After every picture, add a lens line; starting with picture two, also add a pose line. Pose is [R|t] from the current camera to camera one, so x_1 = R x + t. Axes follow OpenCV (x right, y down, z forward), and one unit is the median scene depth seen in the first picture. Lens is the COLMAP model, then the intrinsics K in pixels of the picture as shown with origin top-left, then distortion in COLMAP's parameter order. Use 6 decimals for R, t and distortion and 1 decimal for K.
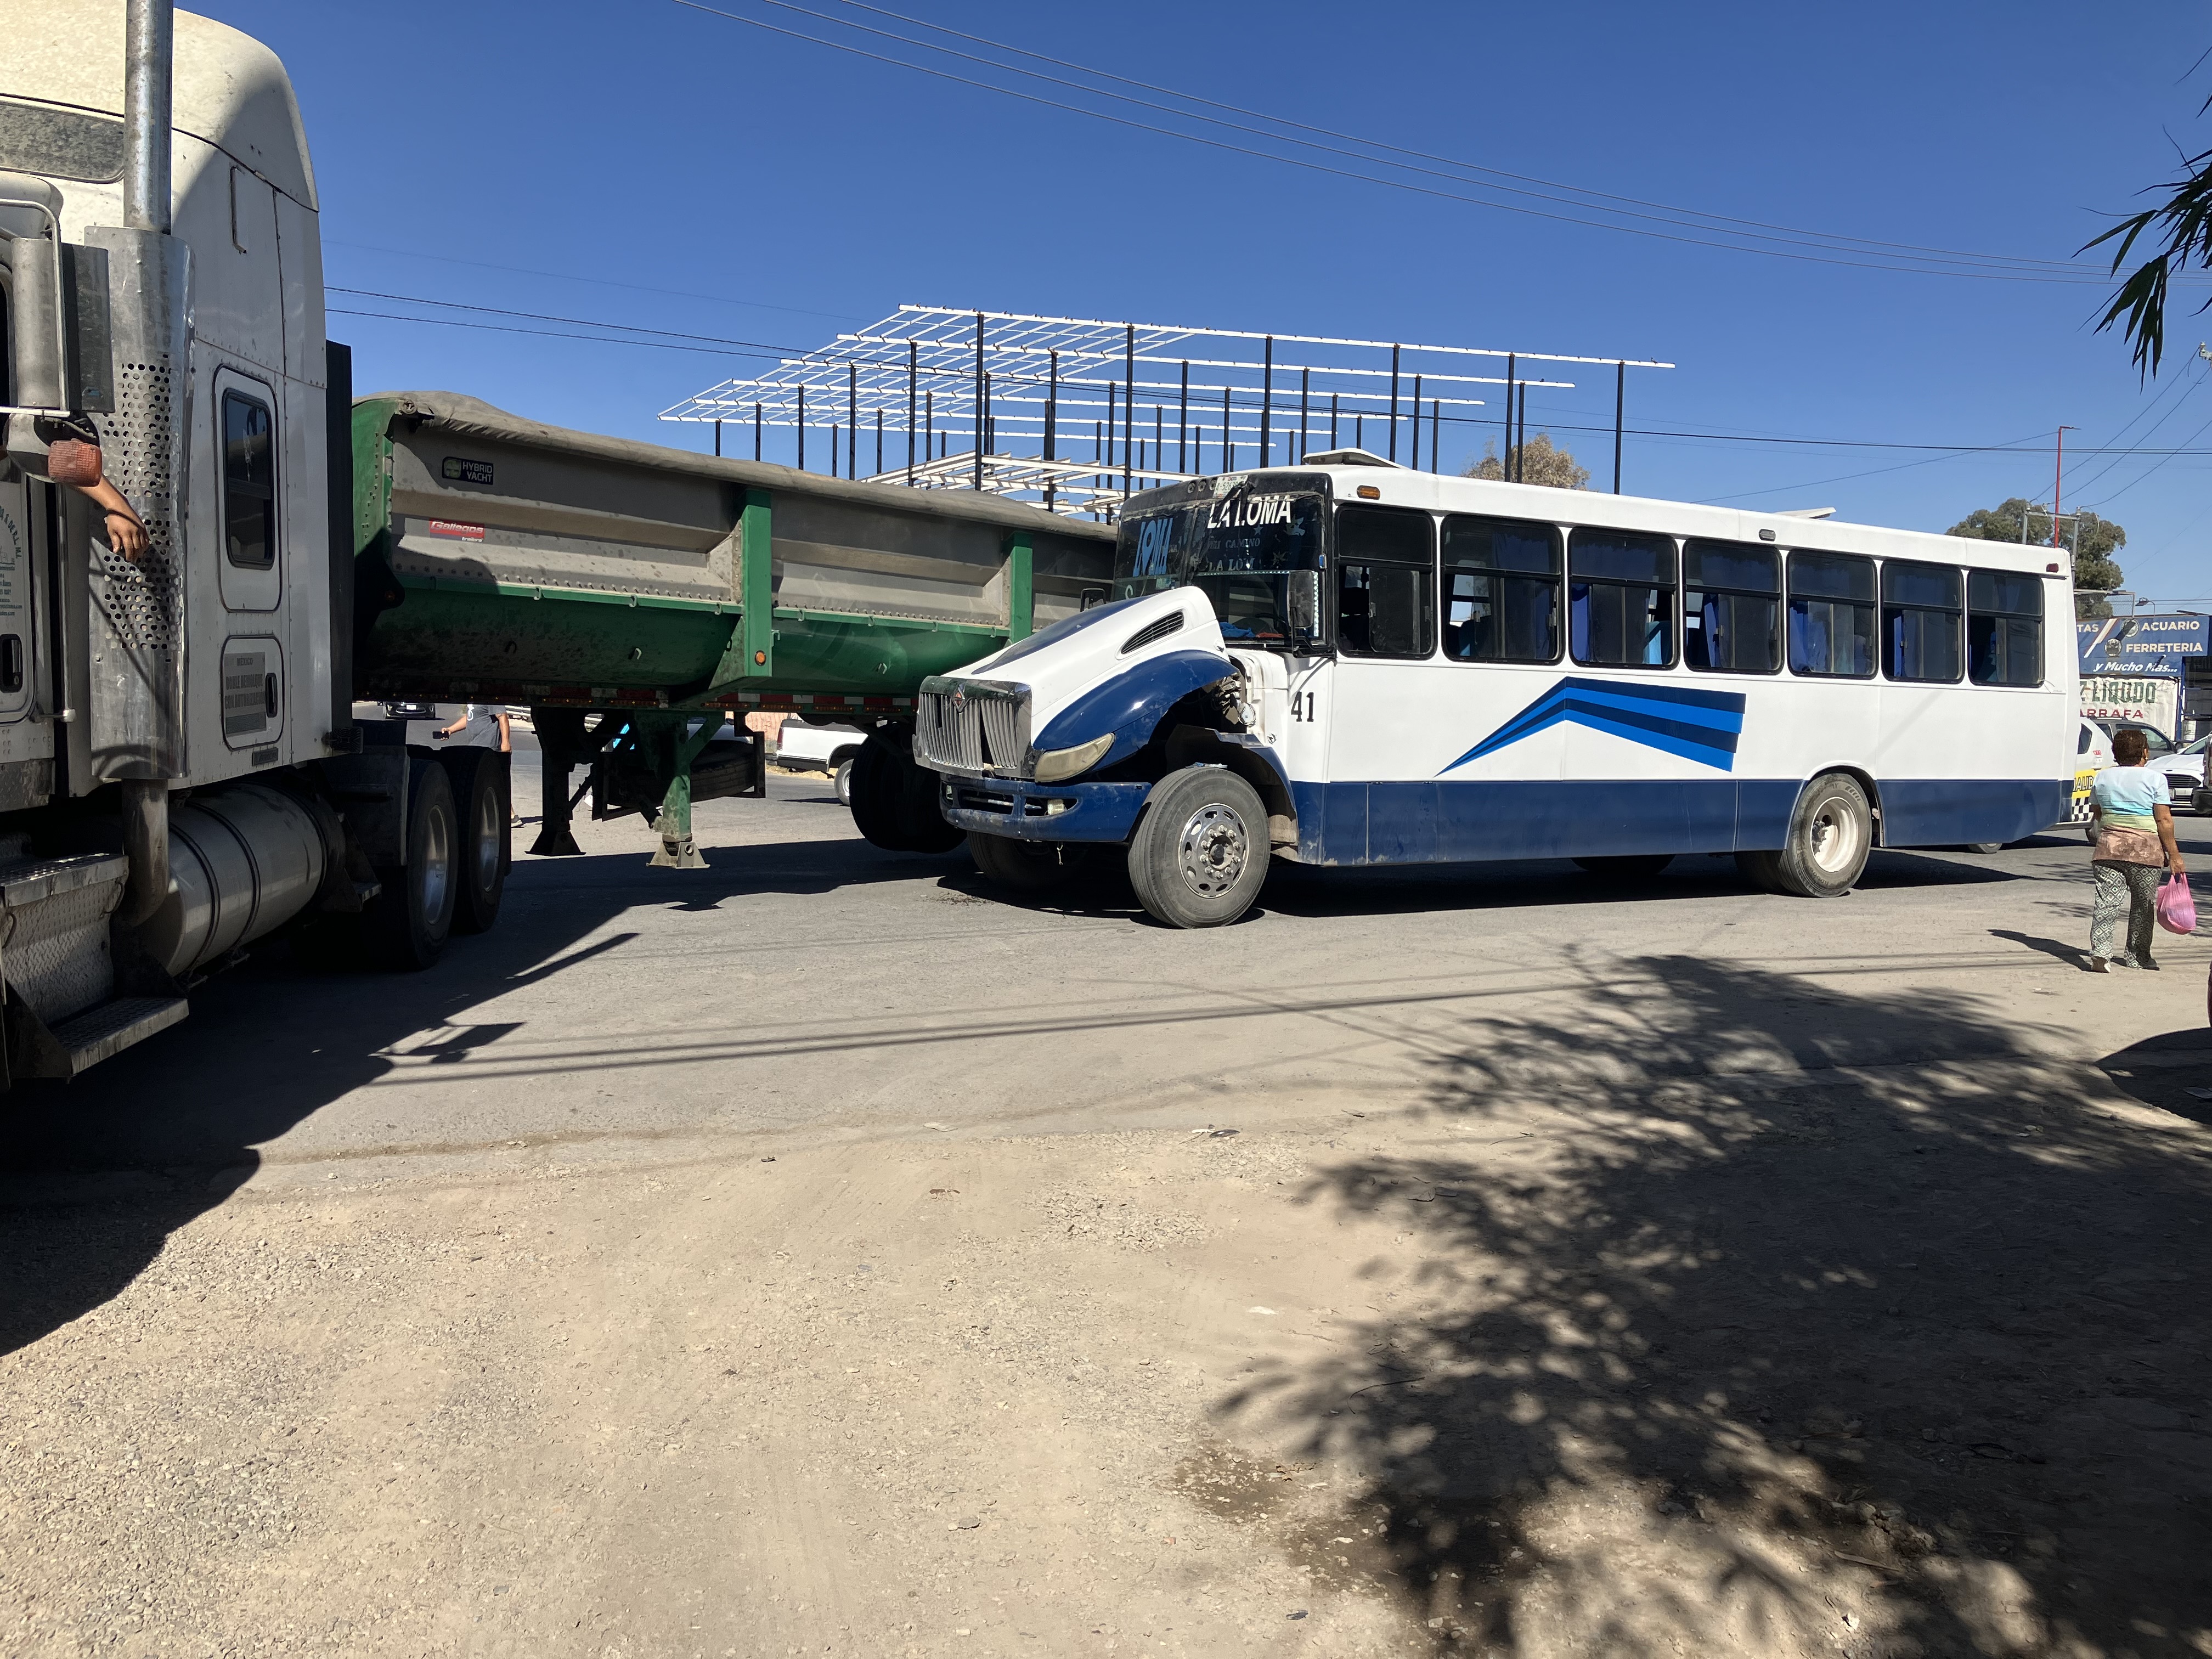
lens RADIAL K [[2040.4, 0, 1102.4], [0, 2040.4, 789.6], [0, 0, 1]] dist [0.272154, -1.168153]
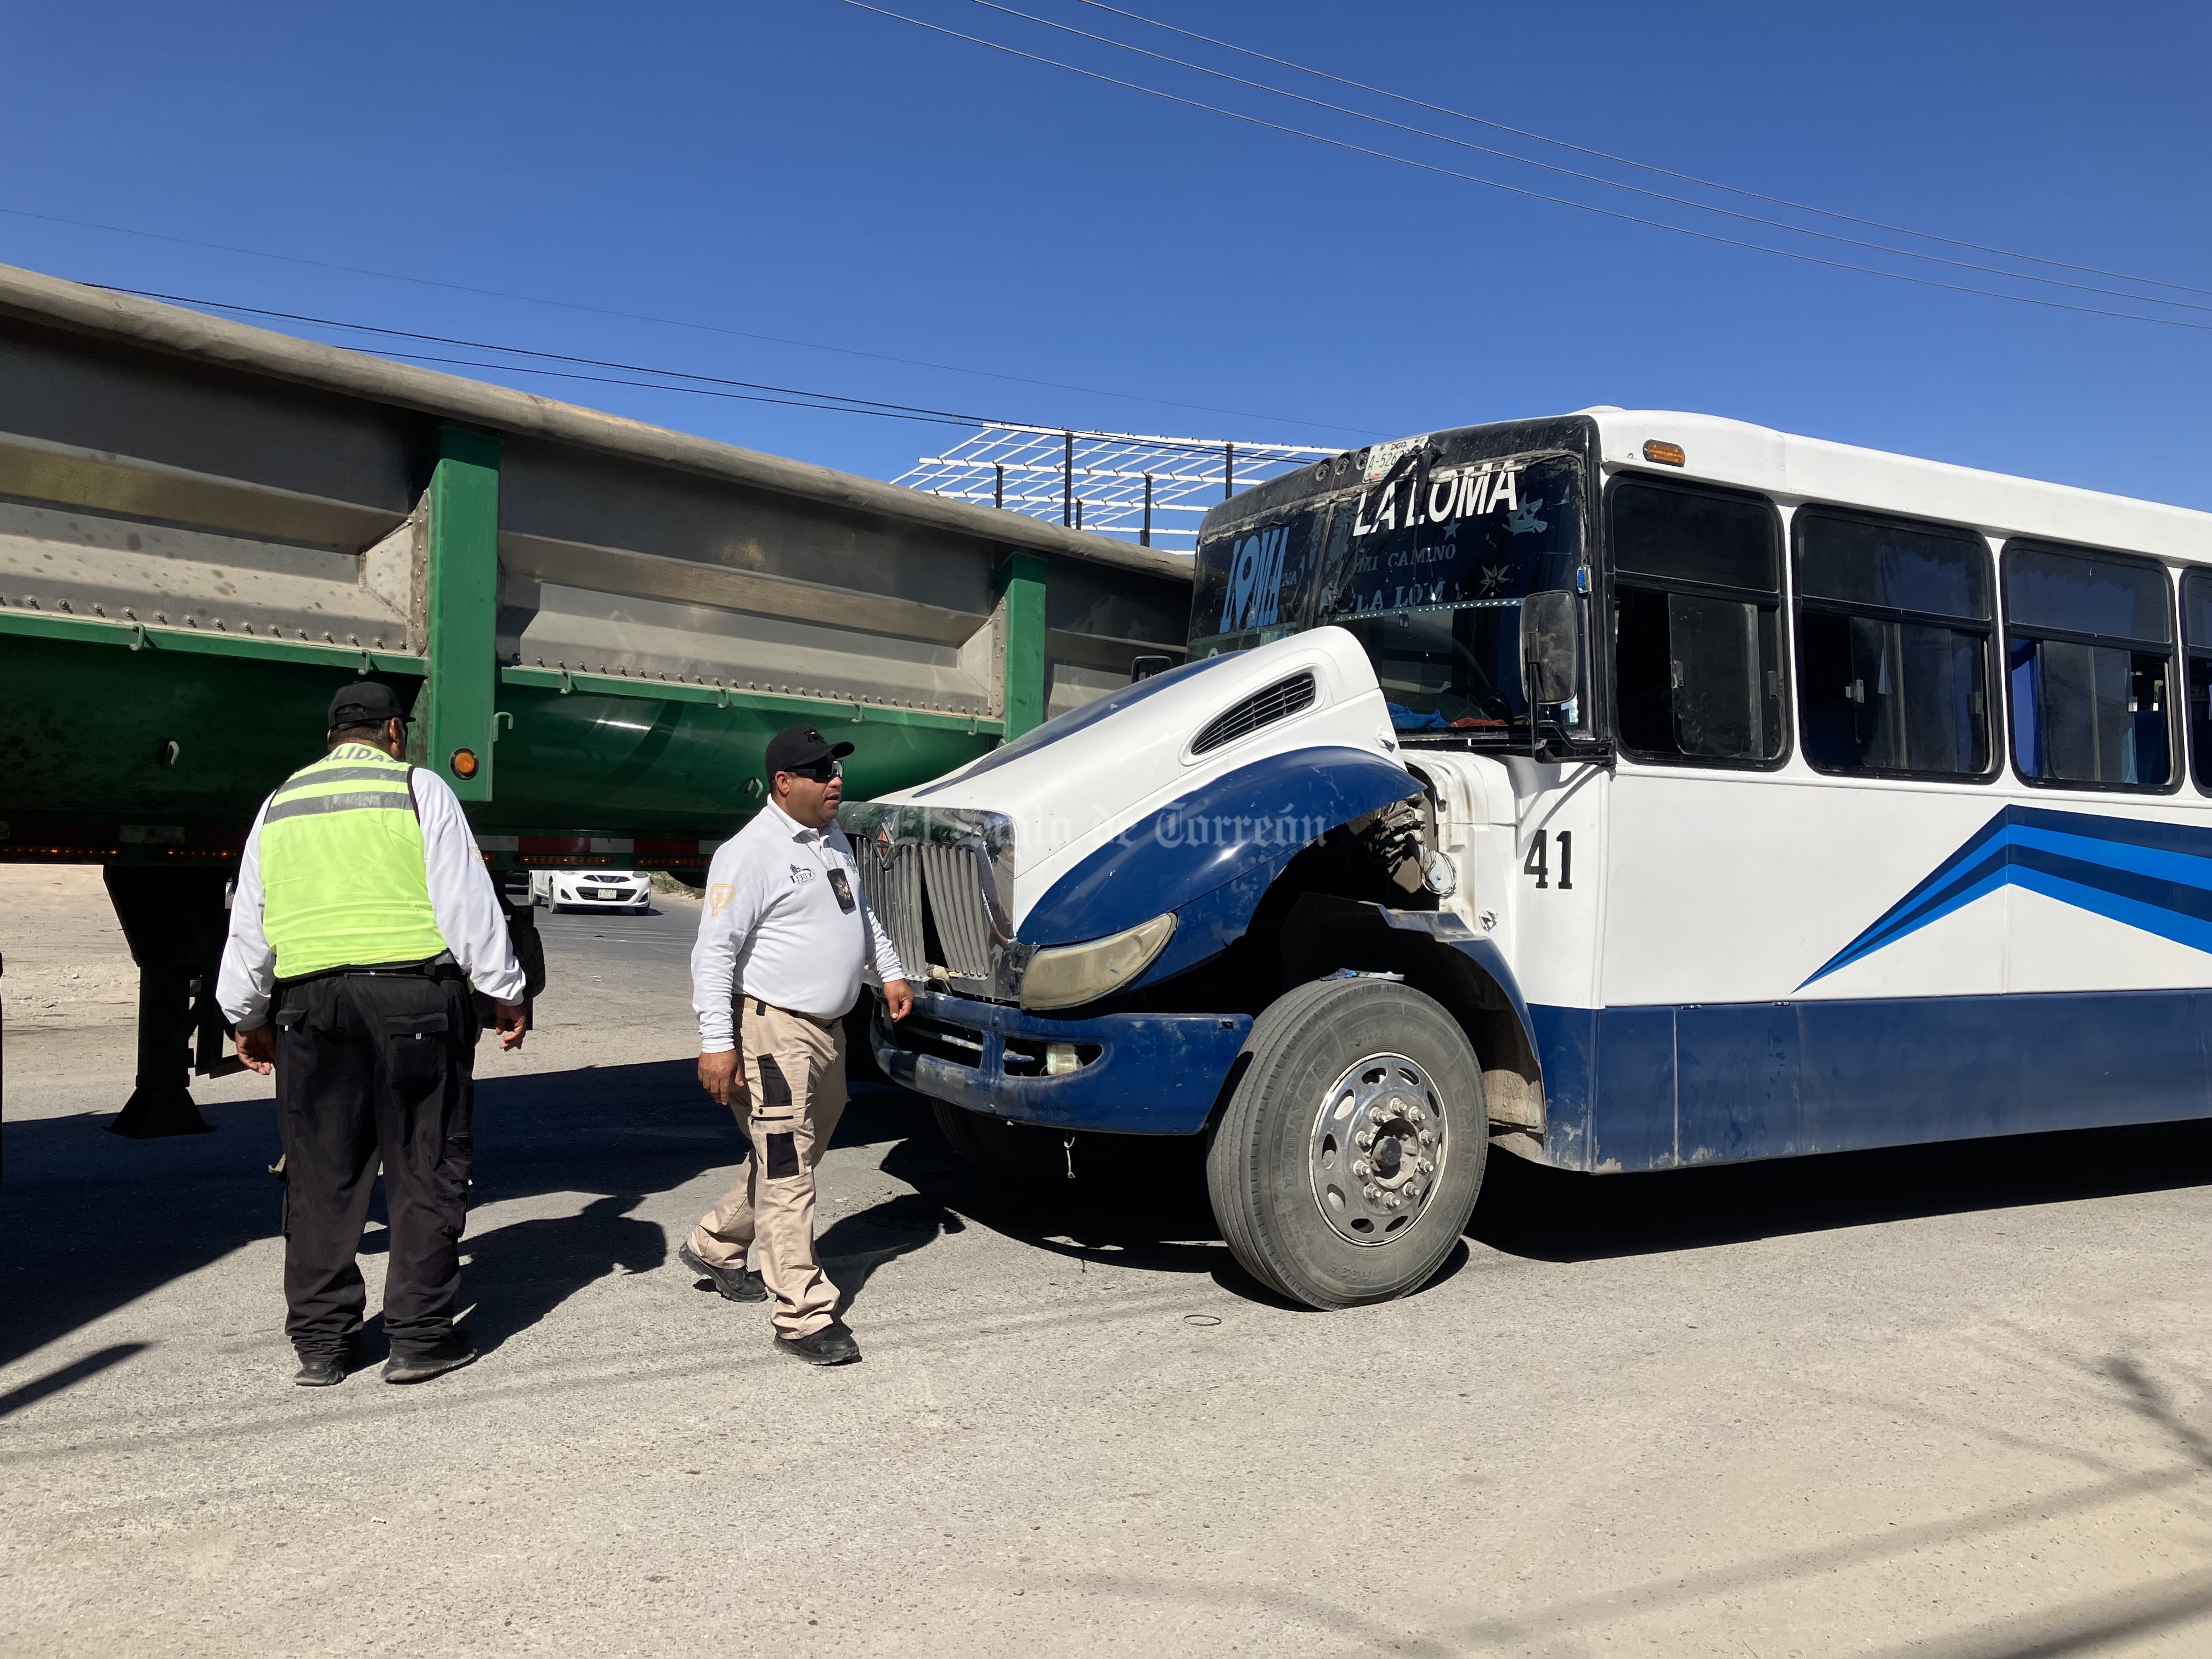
lens RADIAL K [[2040.4, 0, 1102.4], [0, 2040.4, 789.6], [0, 0, 1]] dist [0.272154, -1.168153]
pose [[0.998770, -0.001702, -0.049561, 0.011645], [-0.001745, 0.997586, -0.069421, -0.021697], [0.049560, 0.069422, 0.996356, 0.474727]]
